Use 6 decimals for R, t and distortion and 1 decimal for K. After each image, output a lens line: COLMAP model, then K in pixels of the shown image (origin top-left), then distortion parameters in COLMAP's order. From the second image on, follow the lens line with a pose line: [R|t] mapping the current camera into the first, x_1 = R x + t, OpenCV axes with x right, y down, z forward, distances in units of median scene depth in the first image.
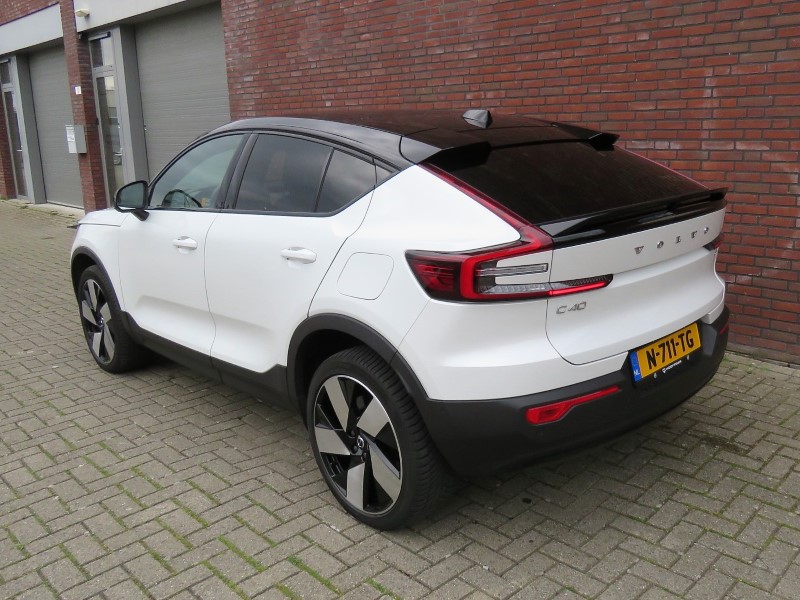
lens RADIAL K [[709.6, 0, 400.0], [0, 709.6, 300.0], [0, 0, 1]] dist [-0.015561, -0.001264]
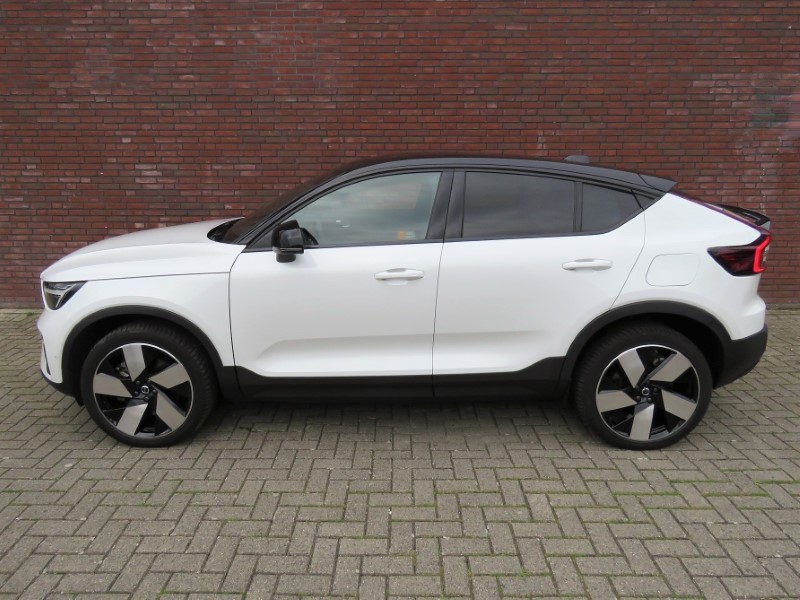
lens RADIAL K [[596.4, 0, 400.0], [0, 596.4, 300.0], [0, 0, 1]] dist [-0.007538, 0.001581]
pose [[0.712371, -0.142974, 0.687085, -0.753380], [0.155977, 0.986797, 0.043624, -0.066998], [-0.684250, 0.076093, 0.725266, 0.296211]]
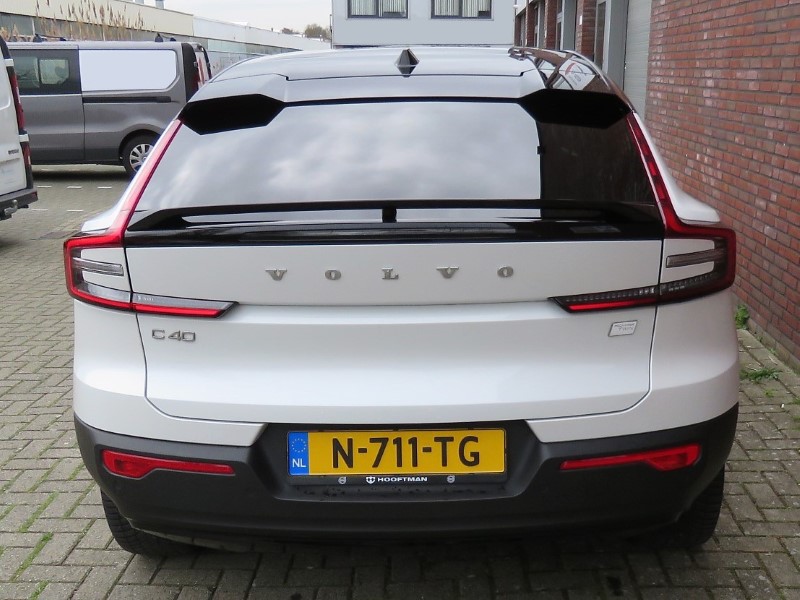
lens RADIAL K [[890.5, 0, 400.0], [0, 890.5, 300.0], [0, 0, 1]] dist [-0.066618, -0.007902]
pose [[0.702286, 0.195762, -0.684450, 0.484051], [-0.179280, 0.979095, 0.096083, -0.072502], [0.688951, 0.055231, 0.722700, 0.243997]]
